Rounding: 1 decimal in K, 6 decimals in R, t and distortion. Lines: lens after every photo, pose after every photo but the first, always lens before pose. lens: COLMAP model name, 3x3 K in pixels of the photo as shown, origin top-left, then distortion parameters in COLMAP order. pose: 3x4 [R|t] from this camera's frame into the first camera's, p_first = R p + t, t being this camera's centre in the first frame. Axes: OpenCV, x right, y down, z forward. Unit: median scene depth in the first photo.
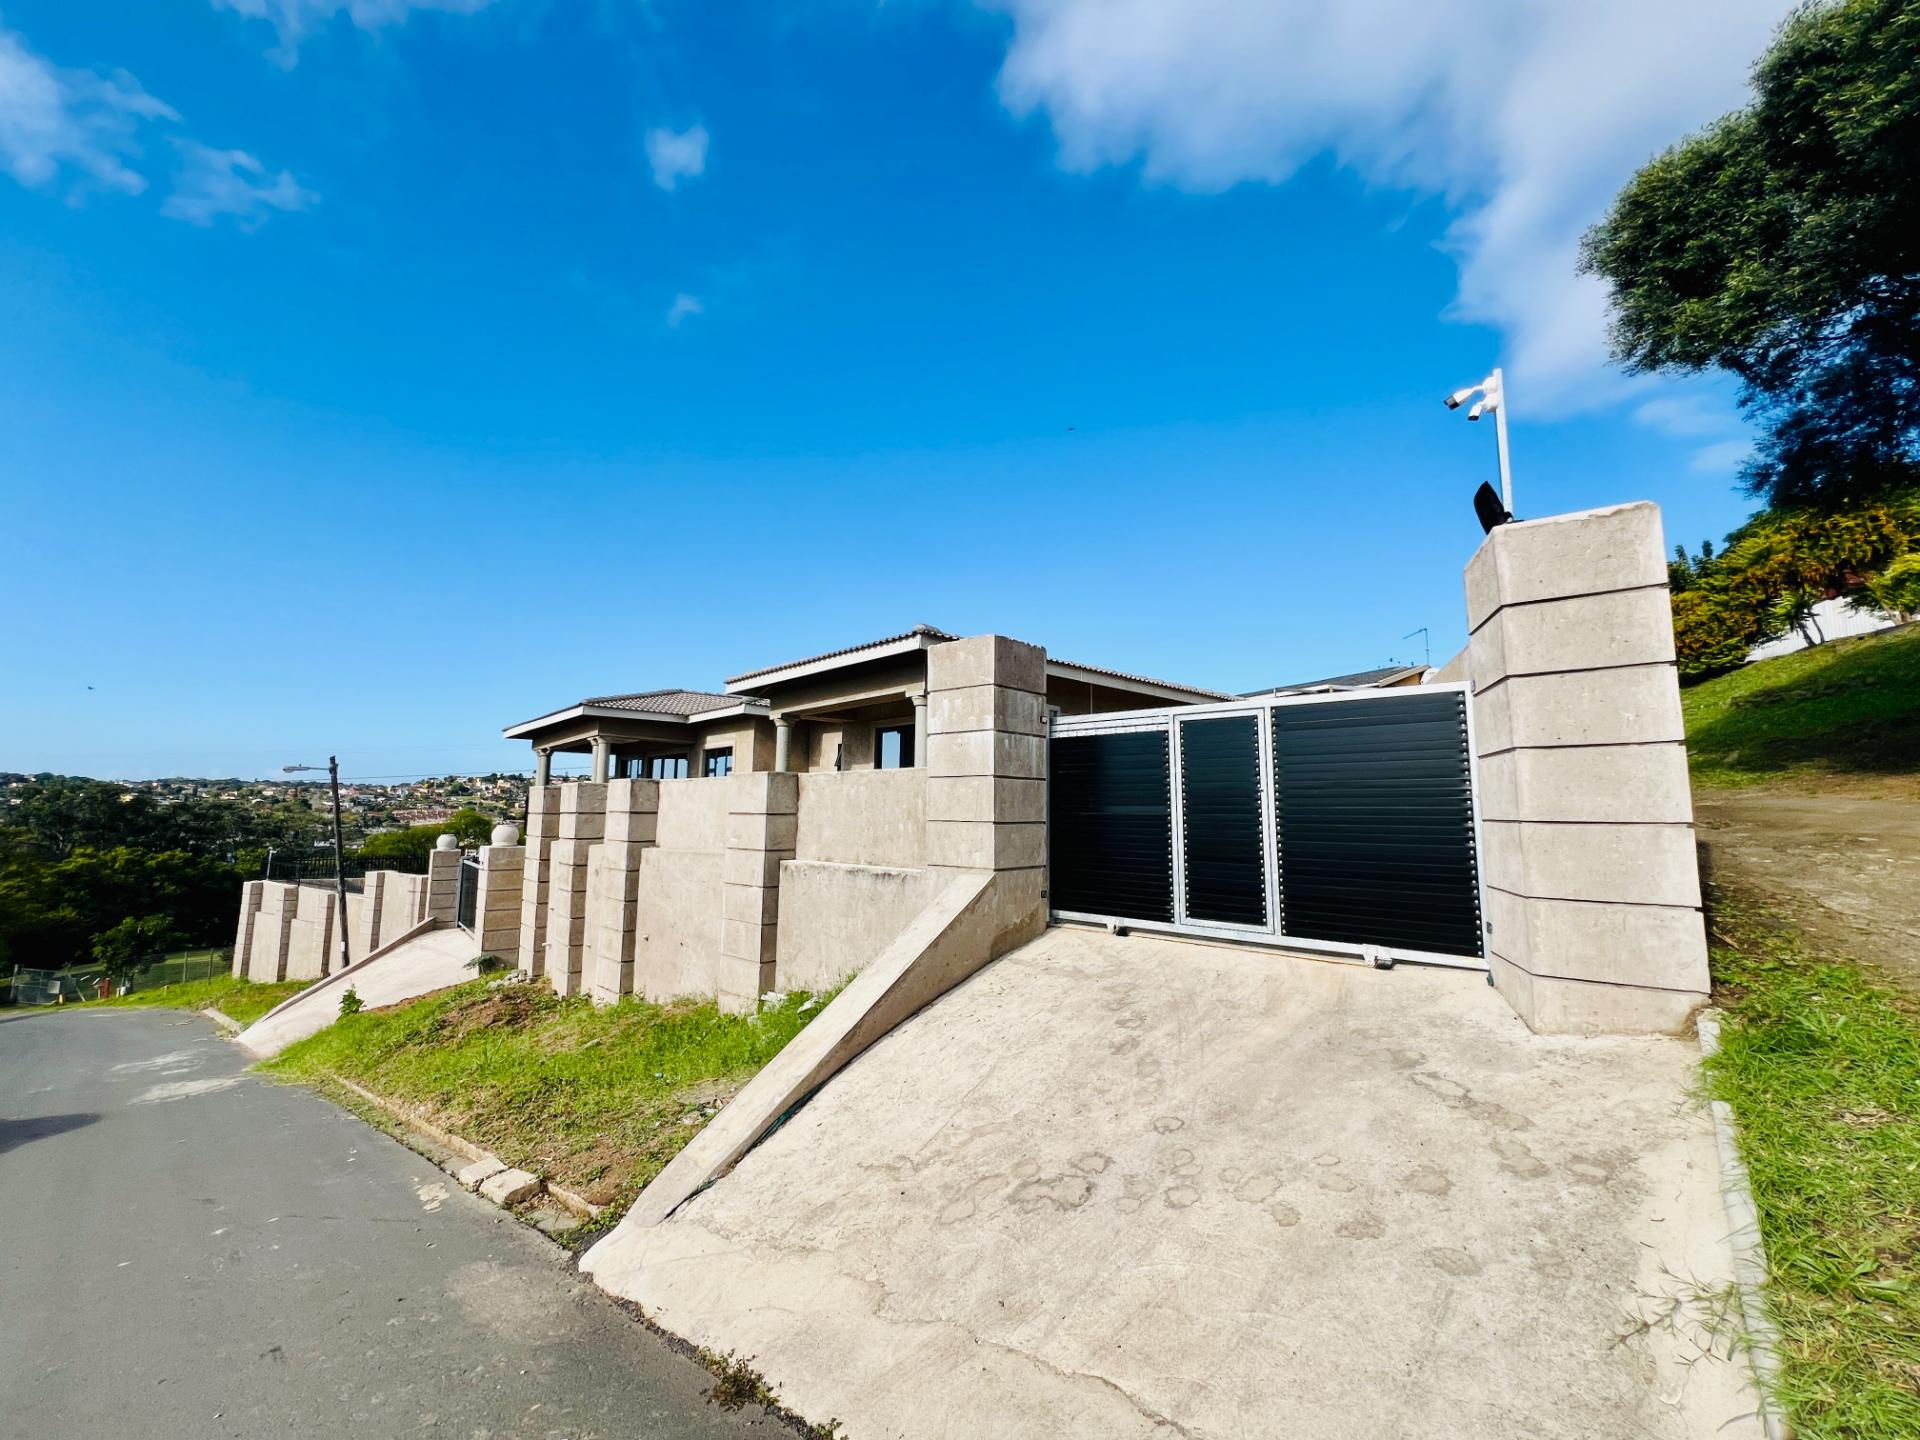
lens RADIAL K [[776.5, 0, 960.0], [0, 776.5, 720.0], [0, 0, 1]] dist [-0.000678, 0.000389]
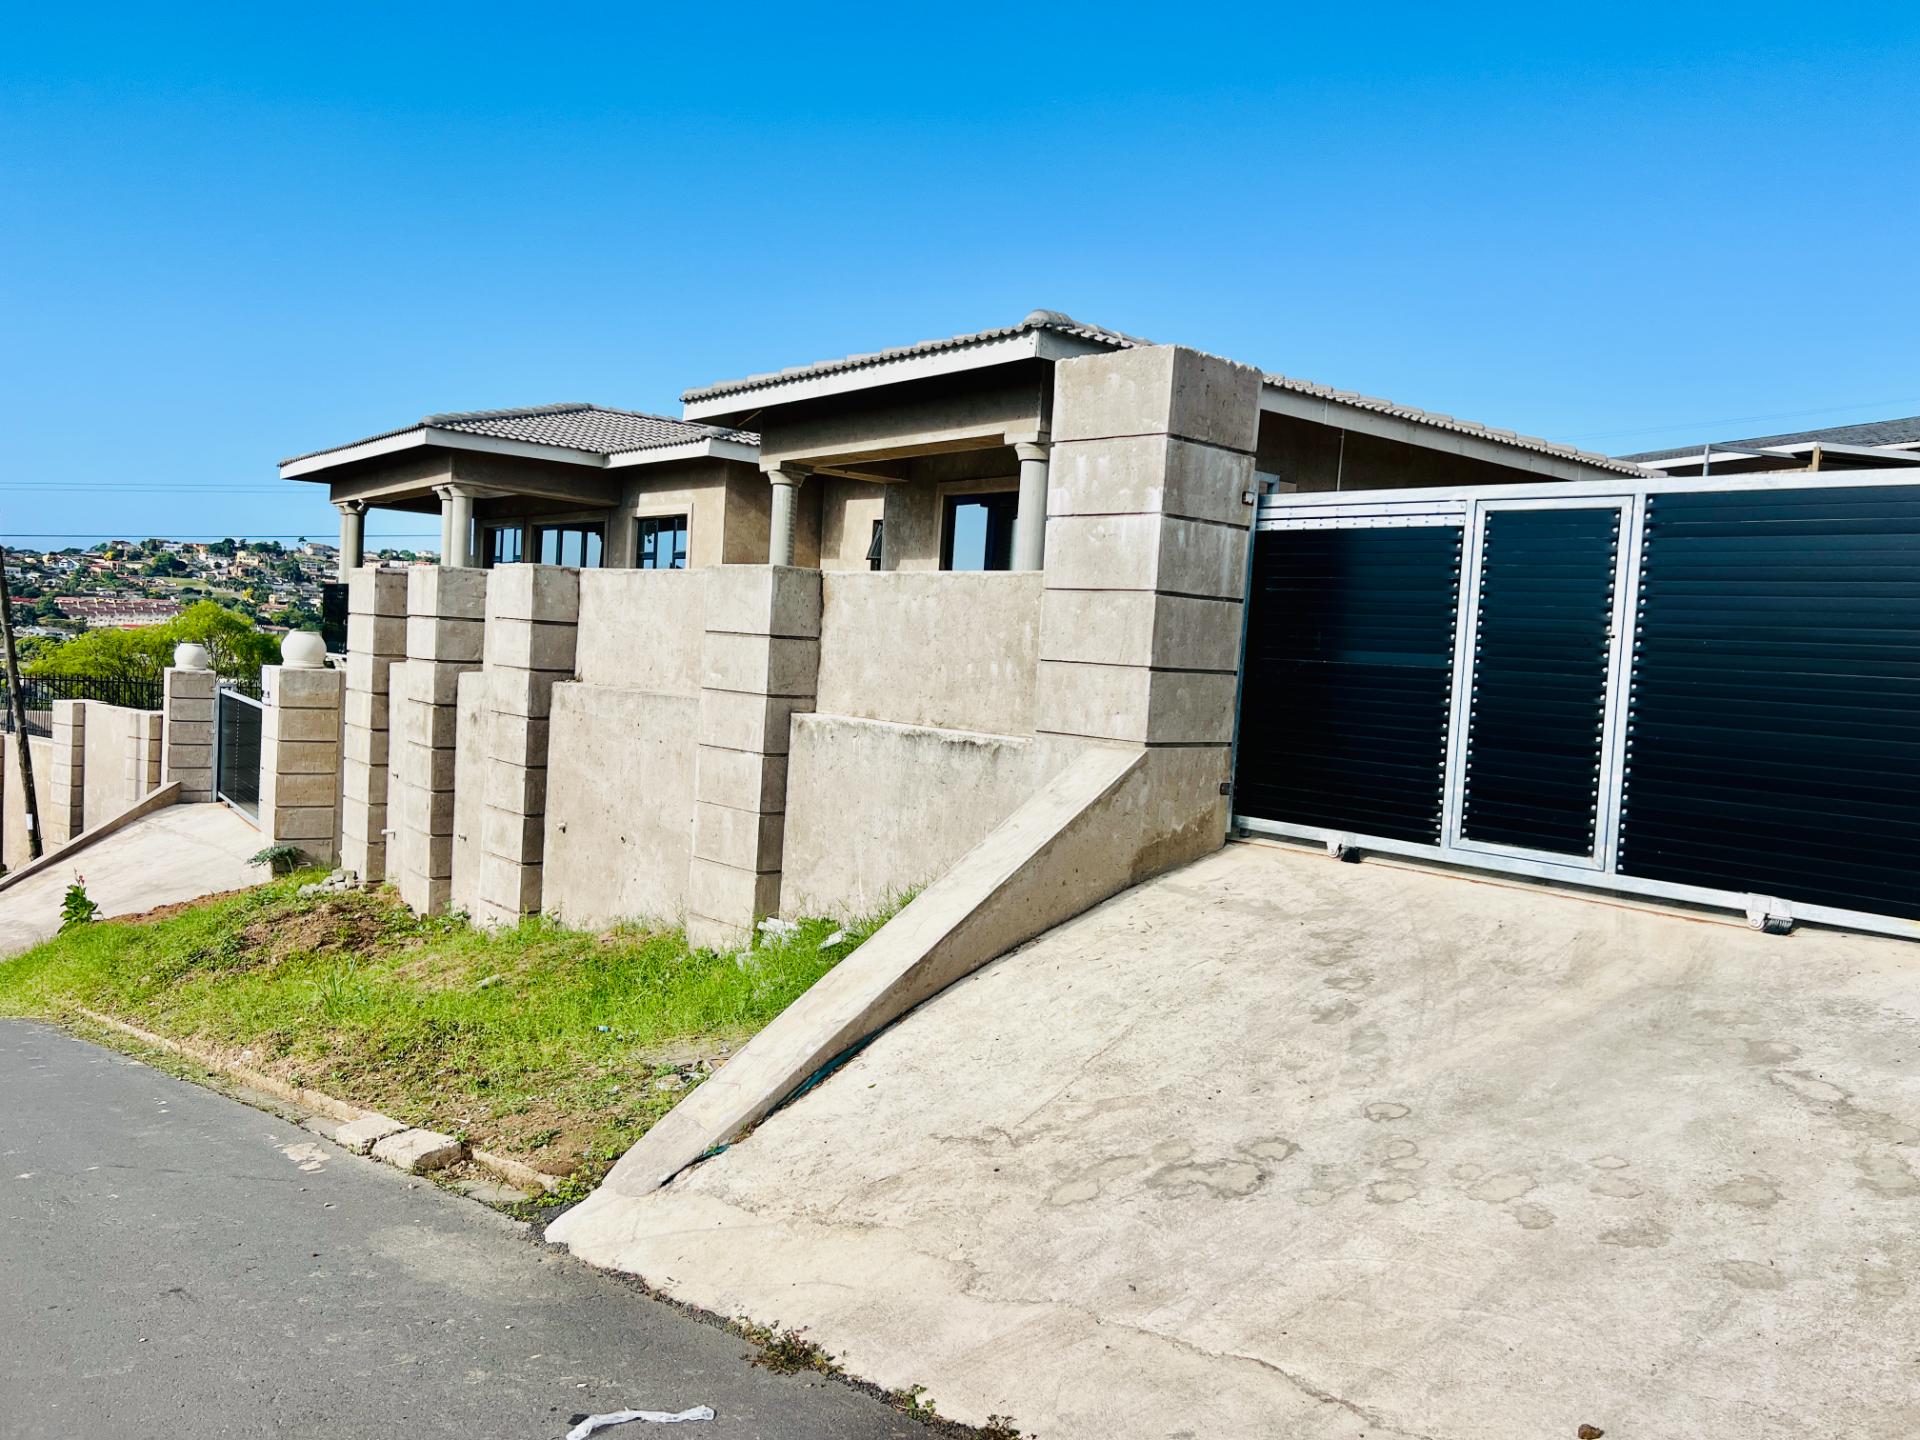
lens RADIAL K [[1485.4, 0, 953.8], [0, 1485.4, 729.2], [0, 0, 1]] dist [0.067485, -0.075438]
pose [[0.995380, 0.056325, -0.077751, -0.020142], [-0.042370, 0.984411, 0.170705, -0.014951], [0.086154, -0.166622, 0.982250, -0.195902]]
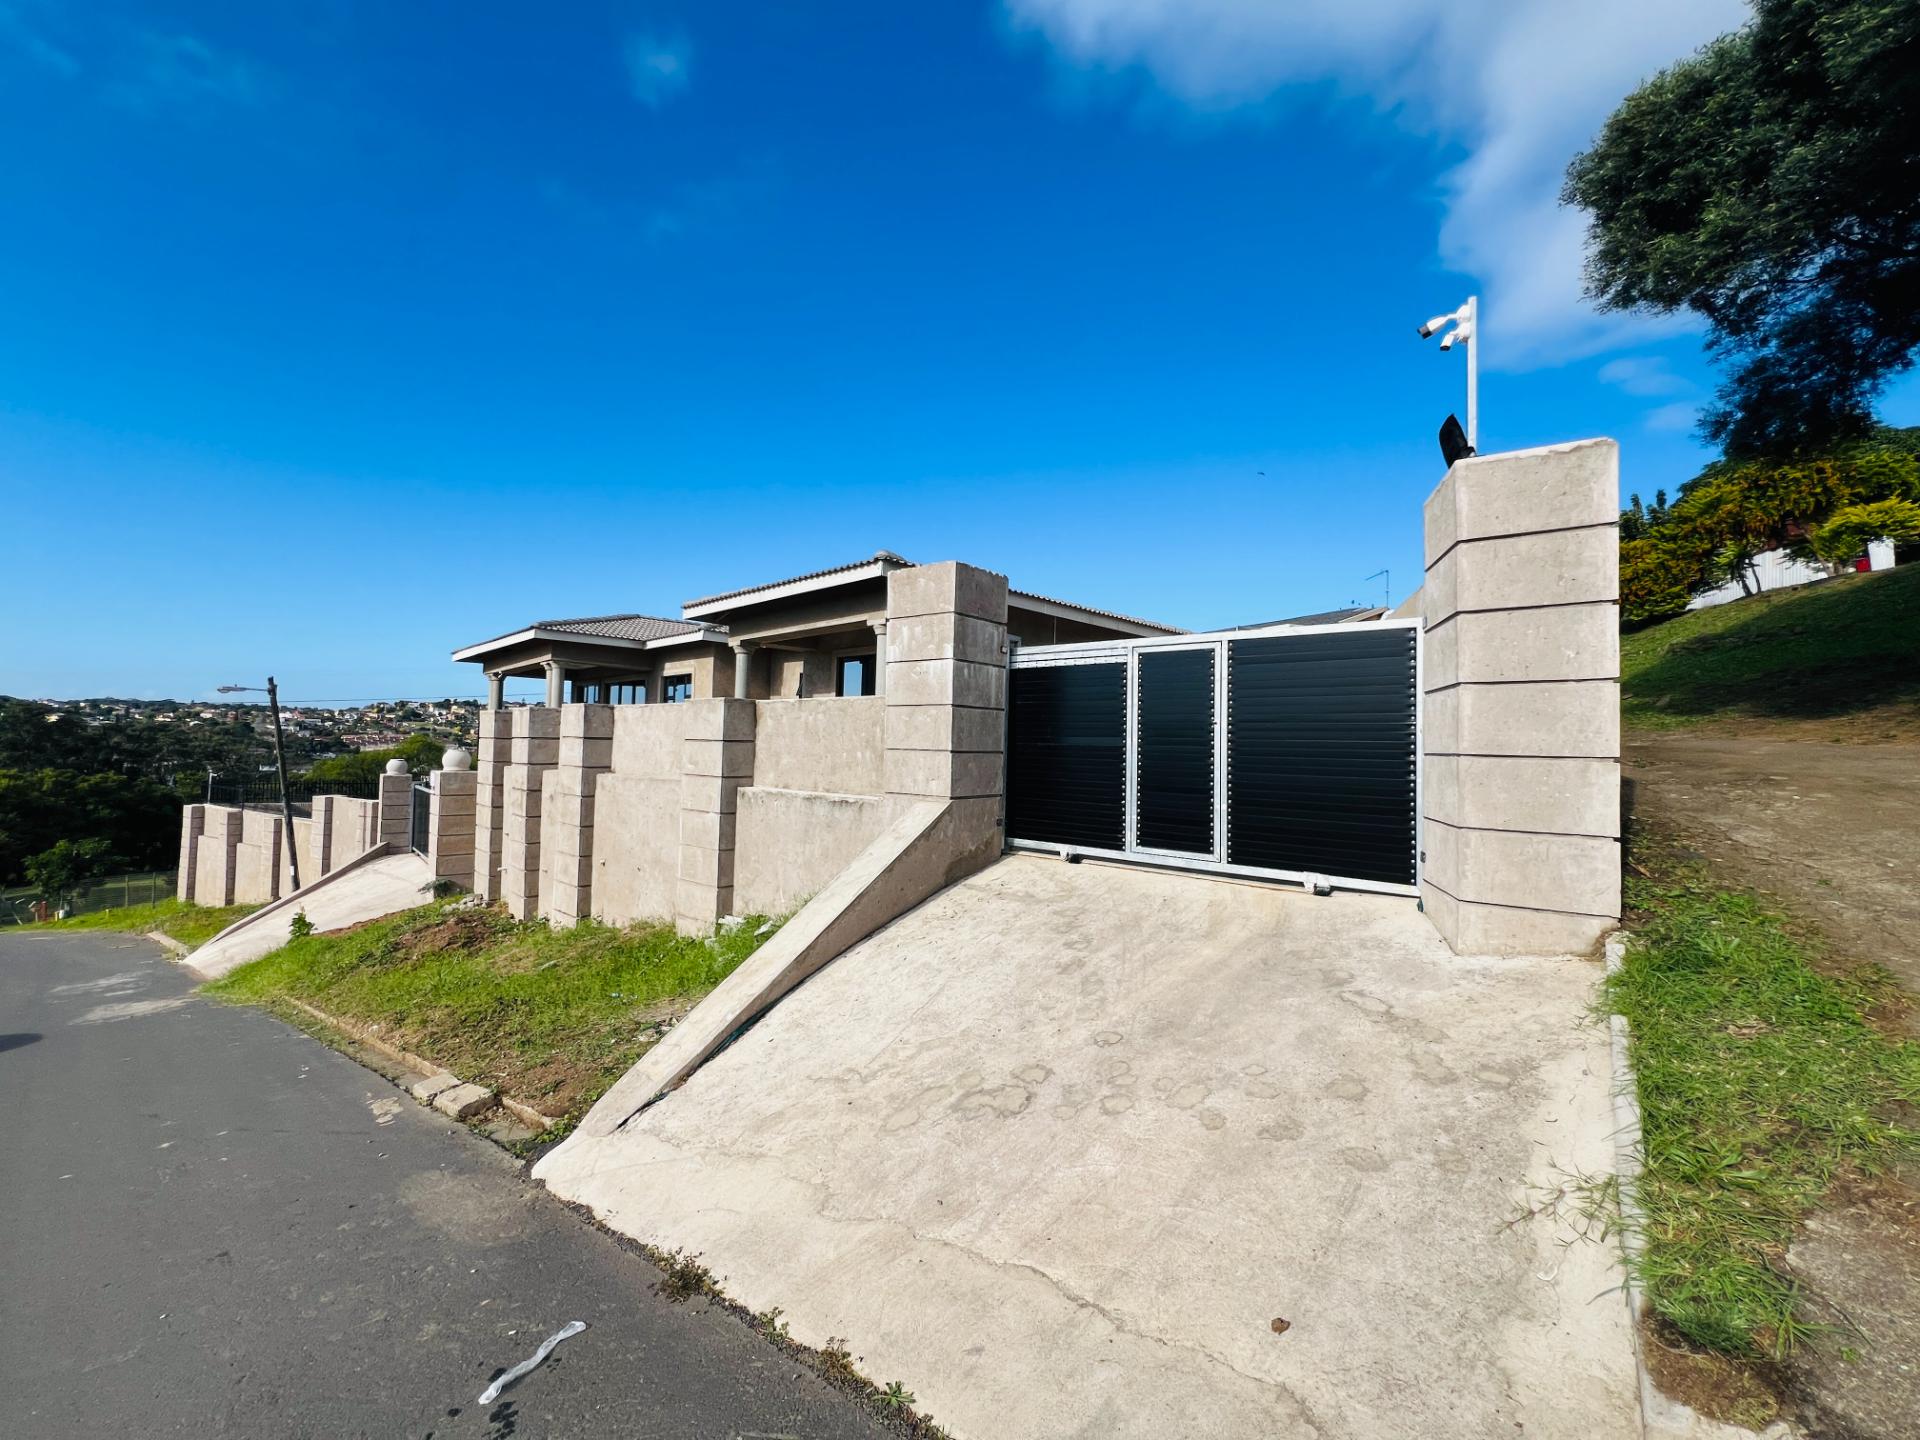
lens RADIAL K [[775.4, 0, 961.8], [0, 775.4, 721.9], [0, 0, 1]] dist [-0.000658, 0.000187]
pose [[0.998841, 0.015911, 0.045433, 0.013503], [-0.019786, 0.996085, 0.086155, 0.009287], [-0.043884, -0.086955, 0.995245, 0.008953]]
